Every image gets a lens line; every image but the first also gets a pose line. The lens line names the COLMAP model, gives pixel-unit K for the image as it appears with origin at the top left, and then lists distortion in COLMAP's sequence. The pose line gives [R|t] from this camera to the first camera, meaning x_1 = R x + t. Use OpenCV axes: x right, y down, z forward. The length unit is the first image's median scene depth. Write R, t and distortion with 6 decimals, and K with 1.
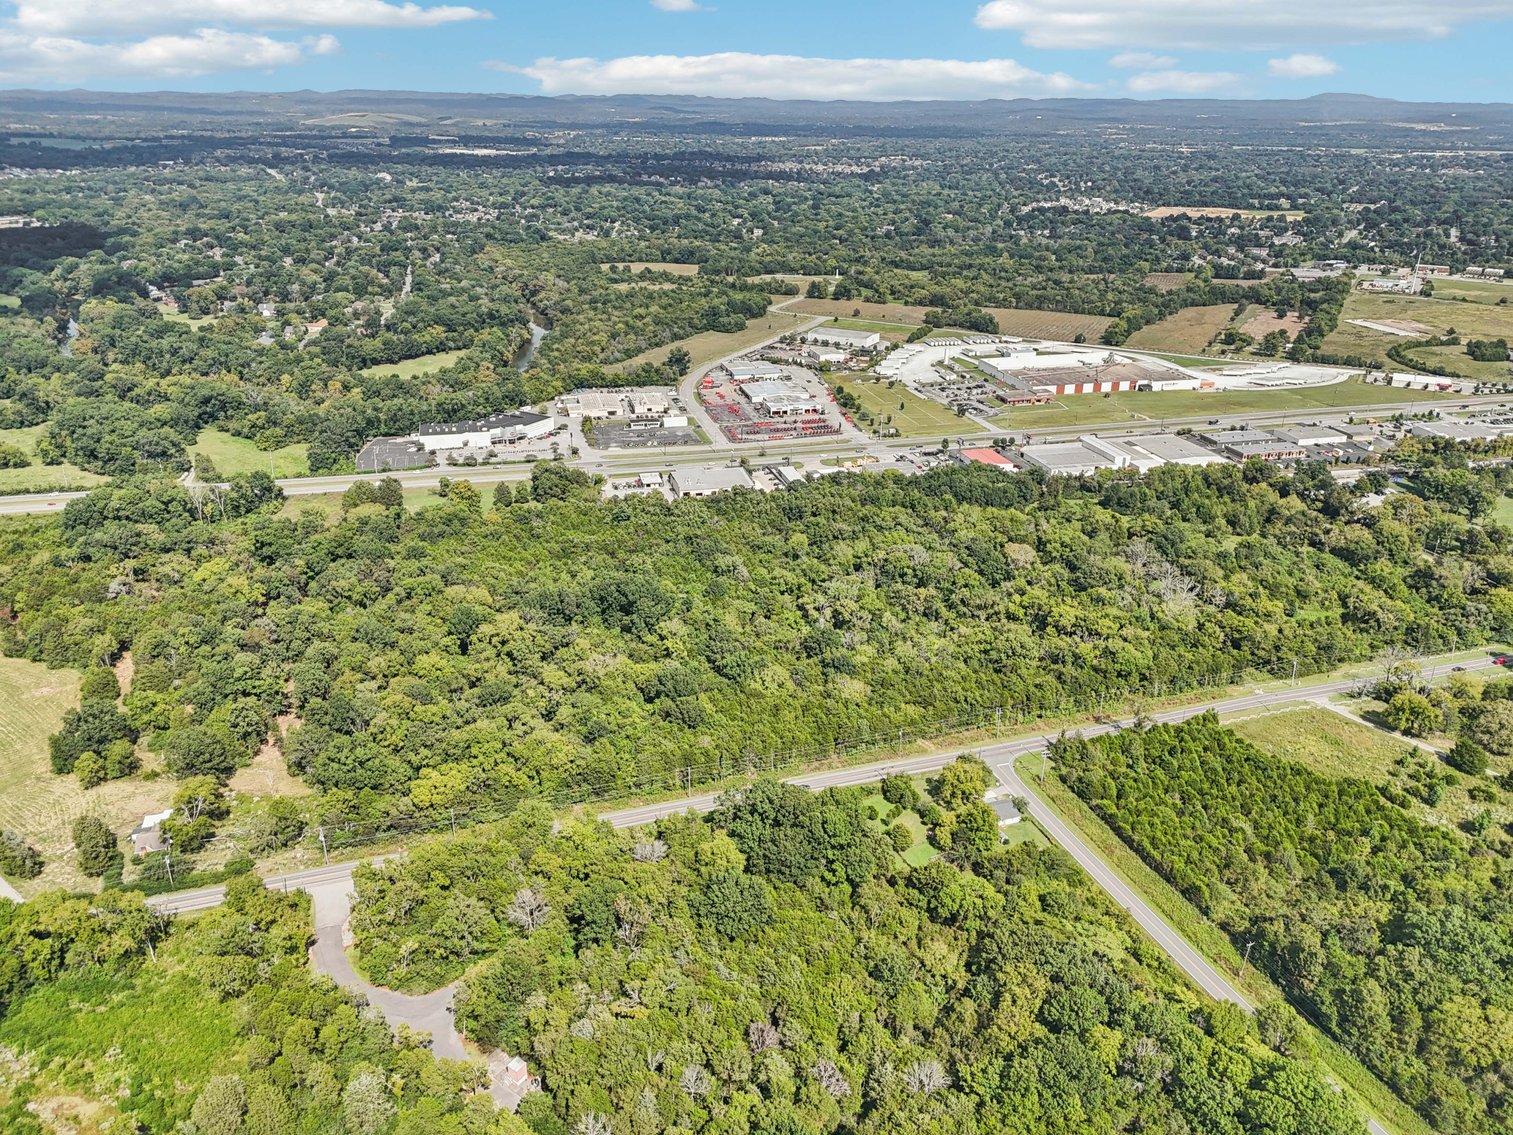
lens RADIAL K [[1122.4, 0, 747.0], [0, 1122.4, 571.6], [0, 0, 1]] dist [0.081643, -0.091988]
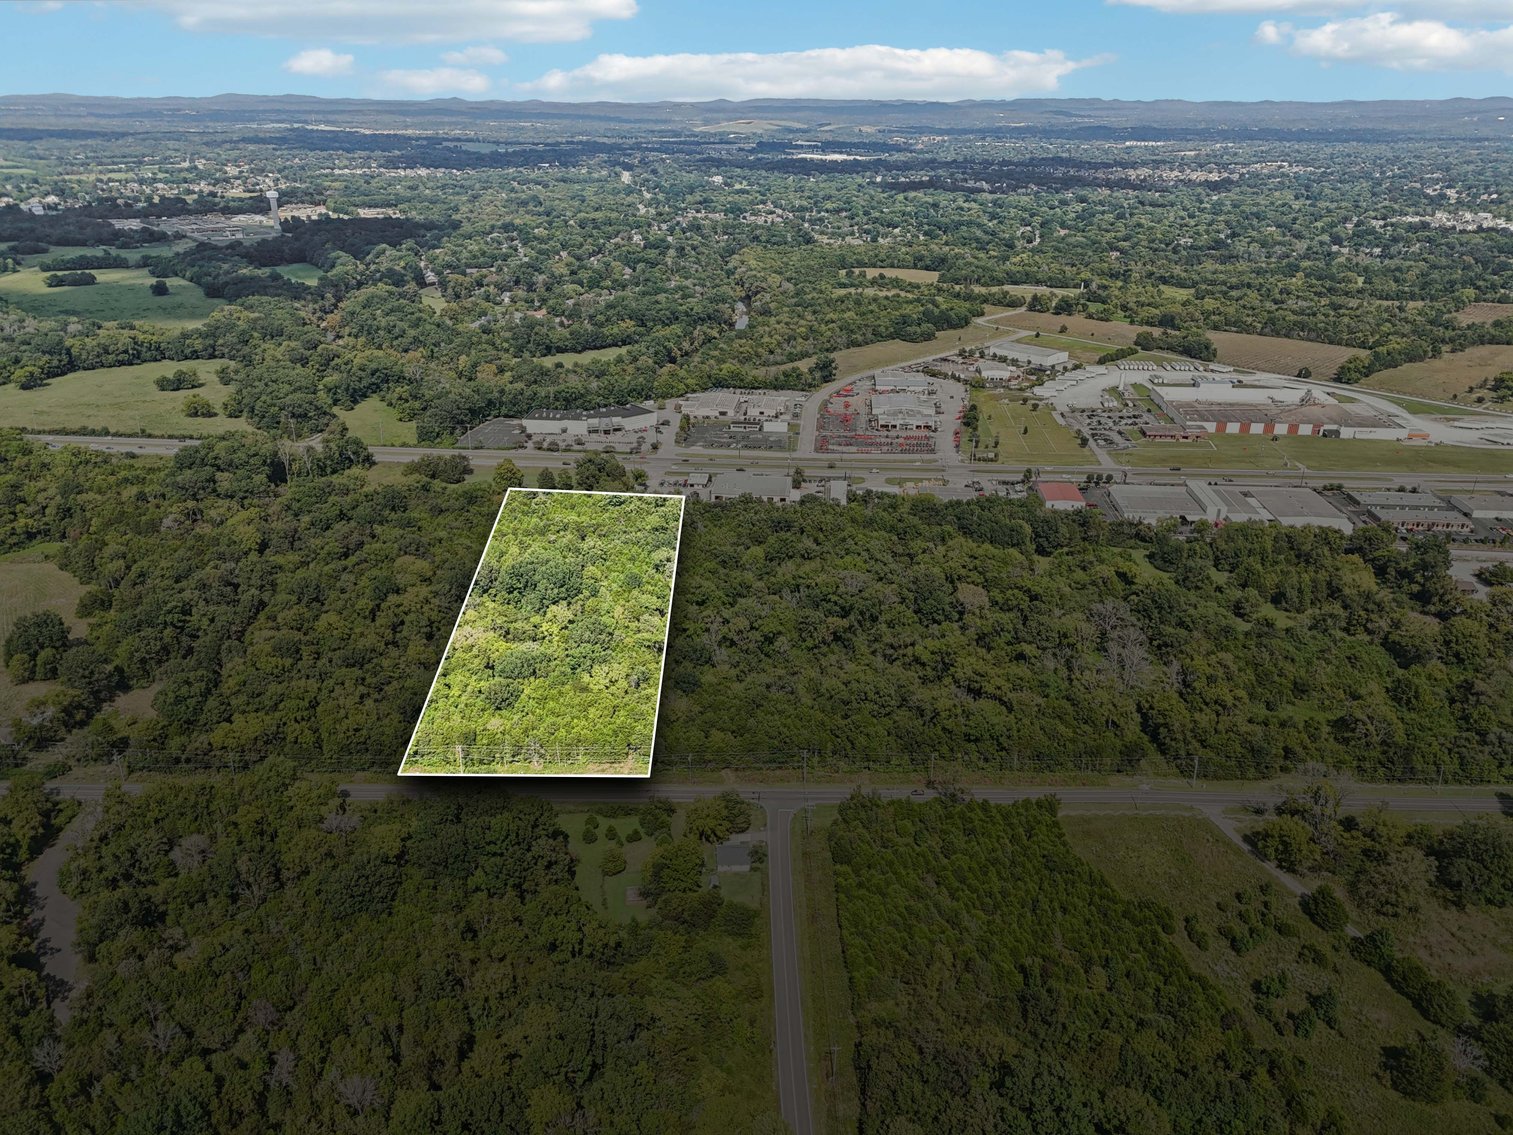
lens RADIAL K [[1122.4, 0, 747.0], [0, 1122.4, 571.6], [0, 0, 1]] dist [0.081643, -0.091988]
pose [[0.942708, 0.123713, -0.309834, 0.198878], [-0.125019, 0.992030, 0.015720, -0.015462], [0.309309, 0.023916, 0.950661, 0.041642]]
